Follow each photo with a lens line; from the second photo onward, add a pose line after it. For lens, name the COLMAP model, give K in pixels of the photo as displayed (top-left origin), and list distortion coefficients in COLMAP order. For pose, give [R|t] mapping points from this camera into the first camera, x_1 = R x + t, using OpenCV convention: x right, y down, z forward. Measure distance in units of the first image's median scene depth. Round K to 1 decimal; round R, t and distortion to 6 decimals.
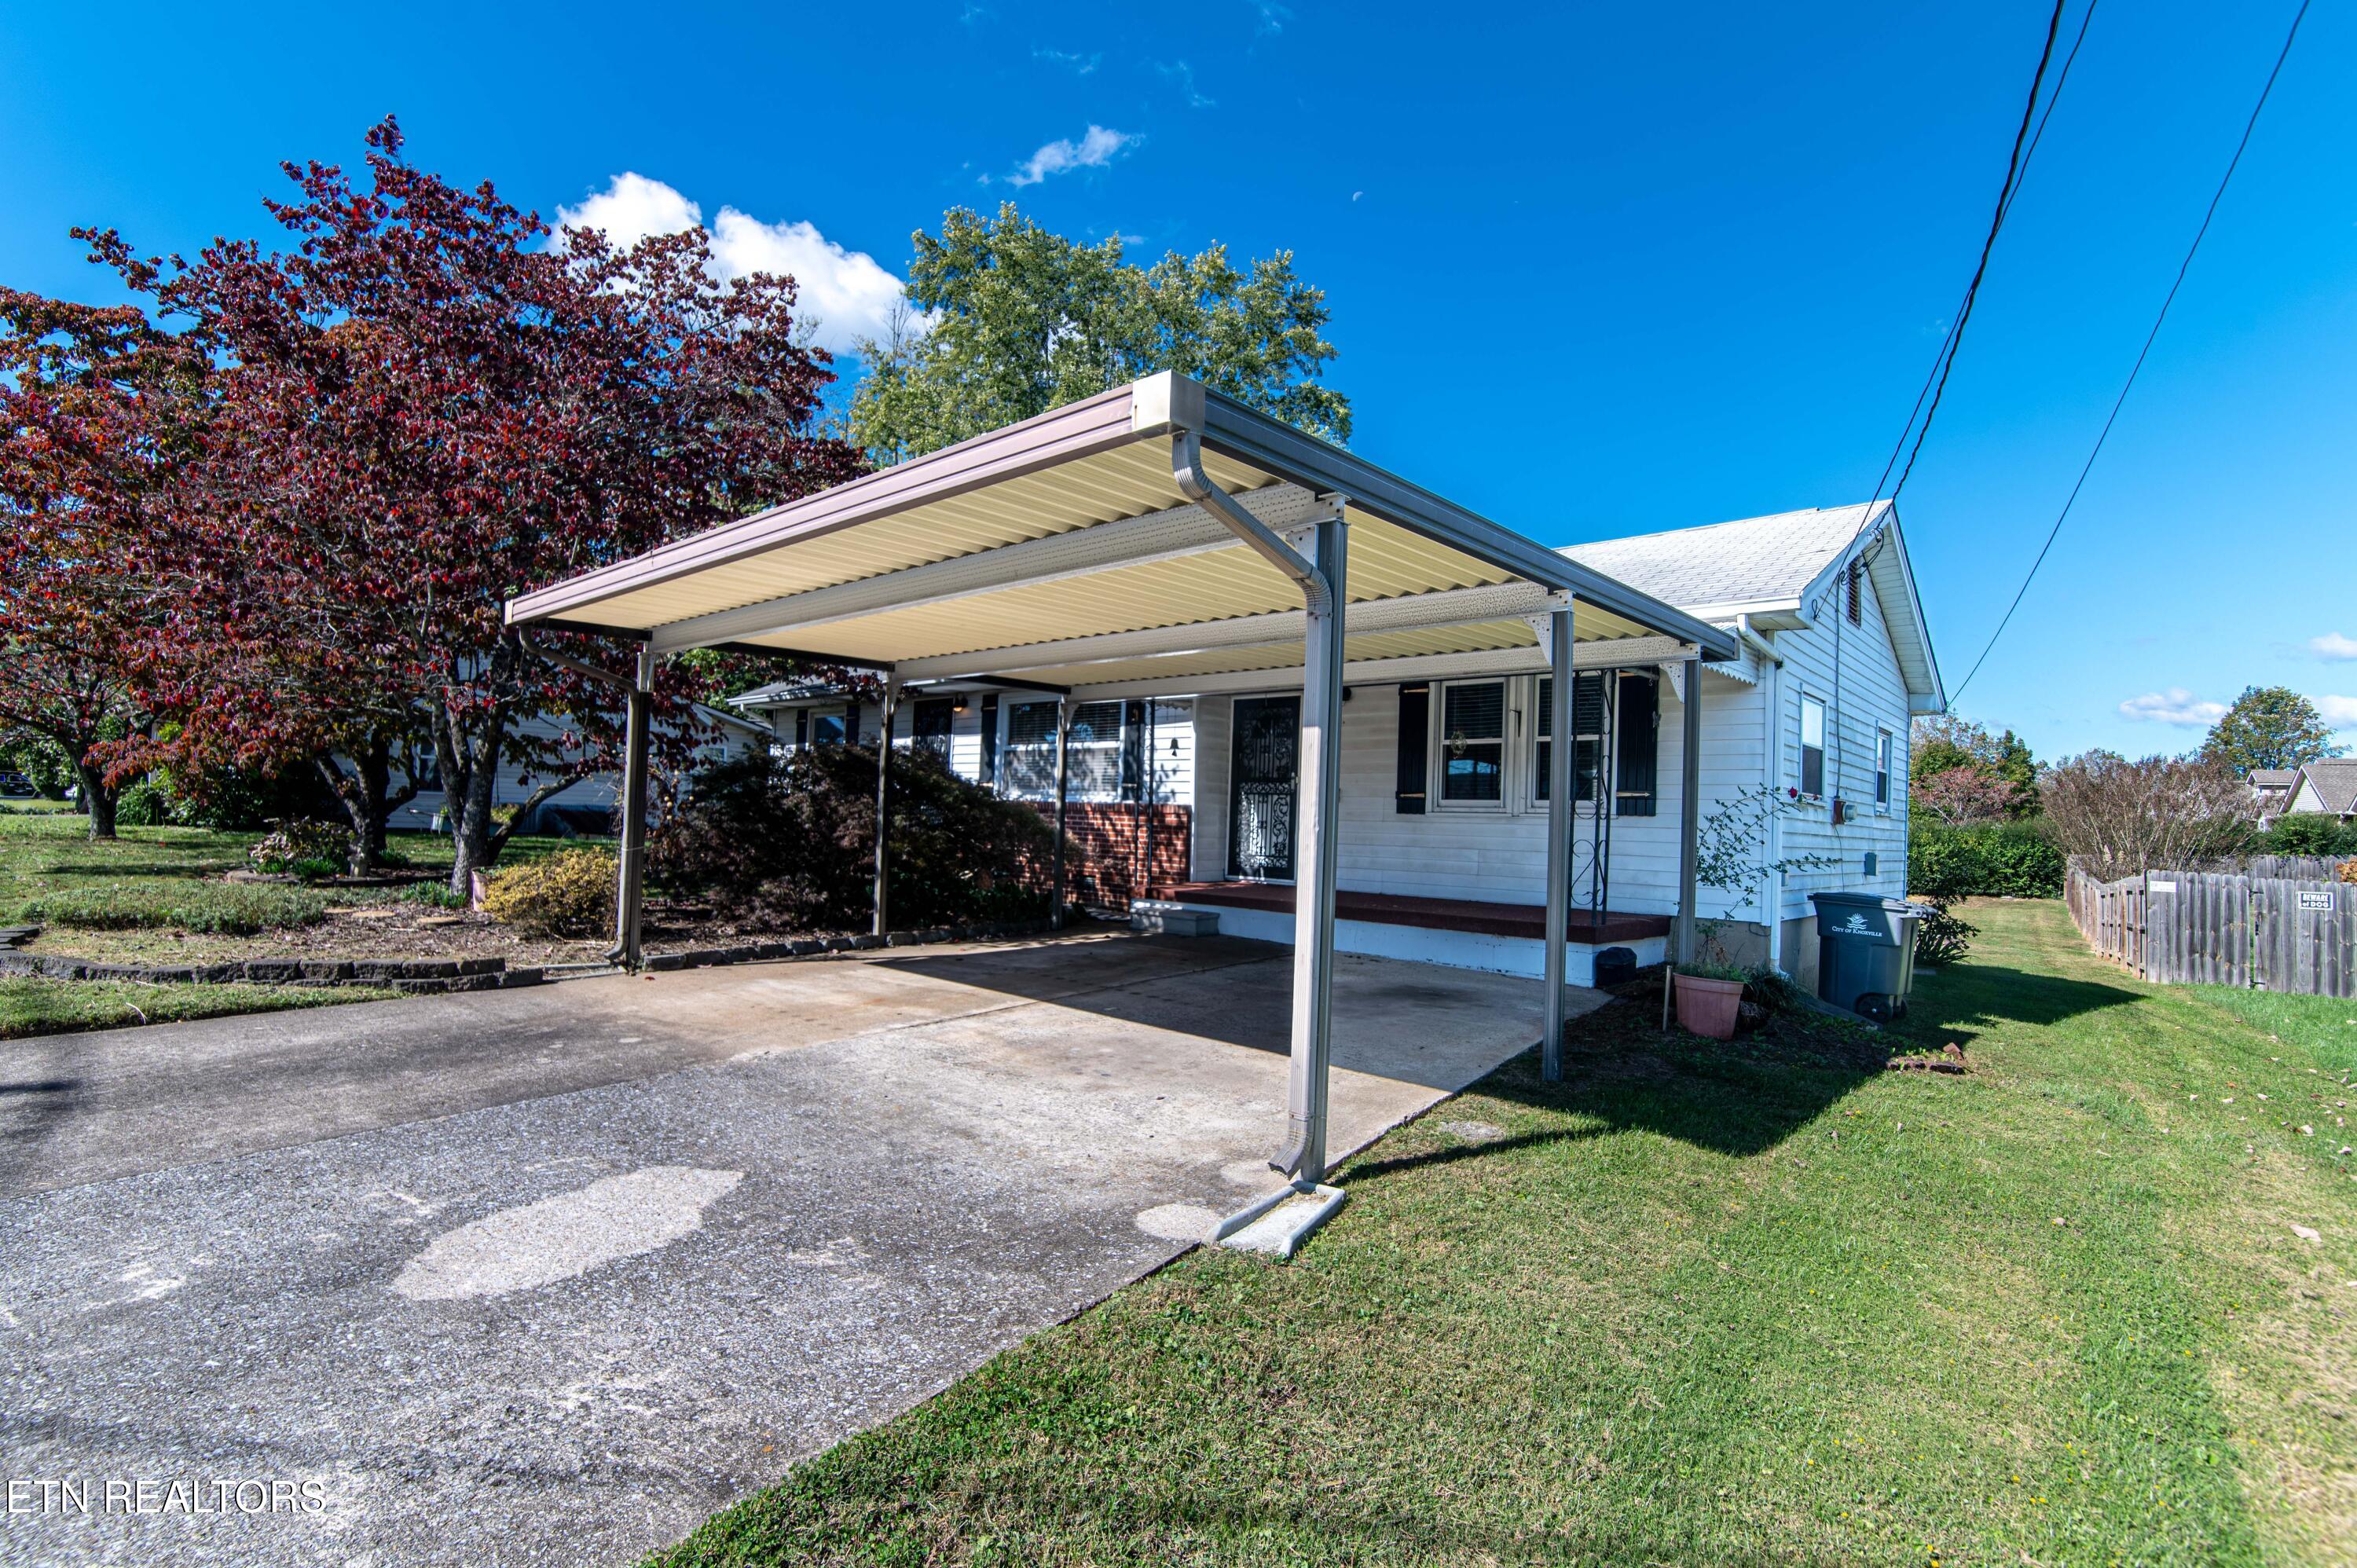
lens RADIAL K [[1098.3, 0, 1138.8], [0, 1098.3, 783.9], [0, 0, 1]] dist [-0.013691, 0.000174]
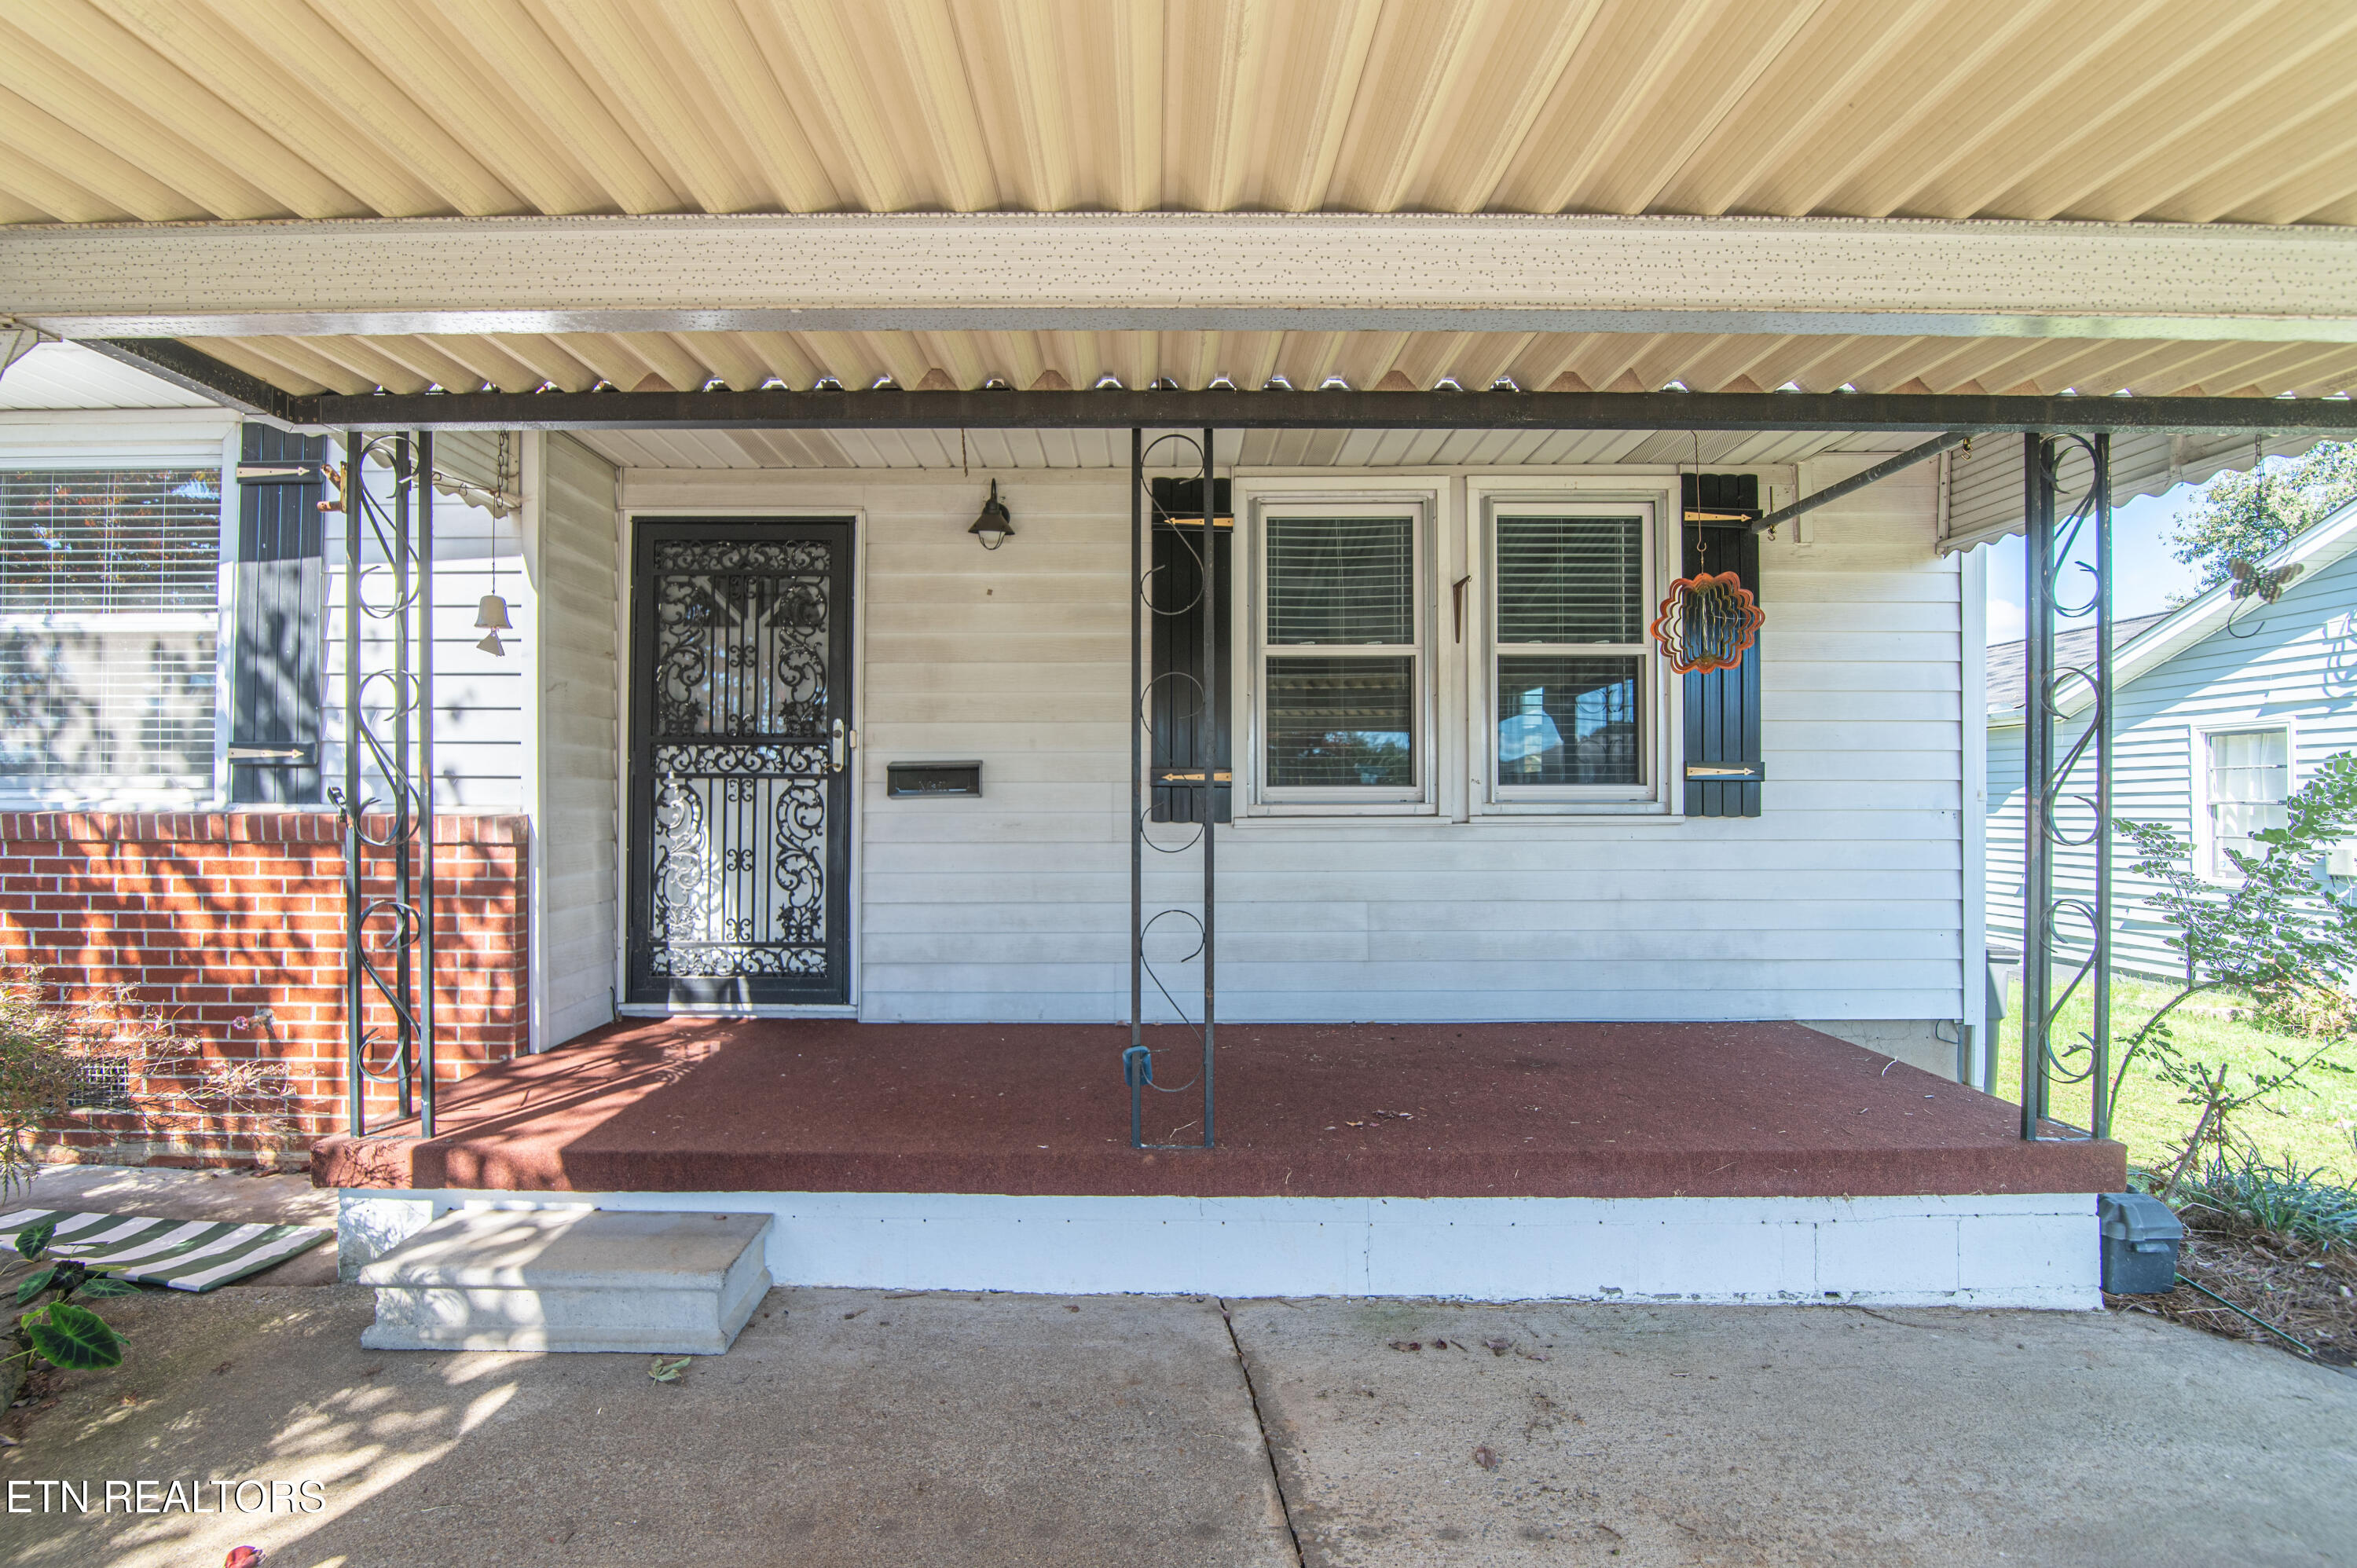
lens RADIAL K [[1112.5, 0, 1170.6], [0, 1112.5, 791.8], [0, 0, 1]] dist [-0.019141, 0.000197]
pose [[0.728627, -0.022580, 0.684539, -0.036151], [0.000170, 0.999462, 0.032788, 0.001887], [-0.684911, -0.023774, 0.728239, 0.626482]]
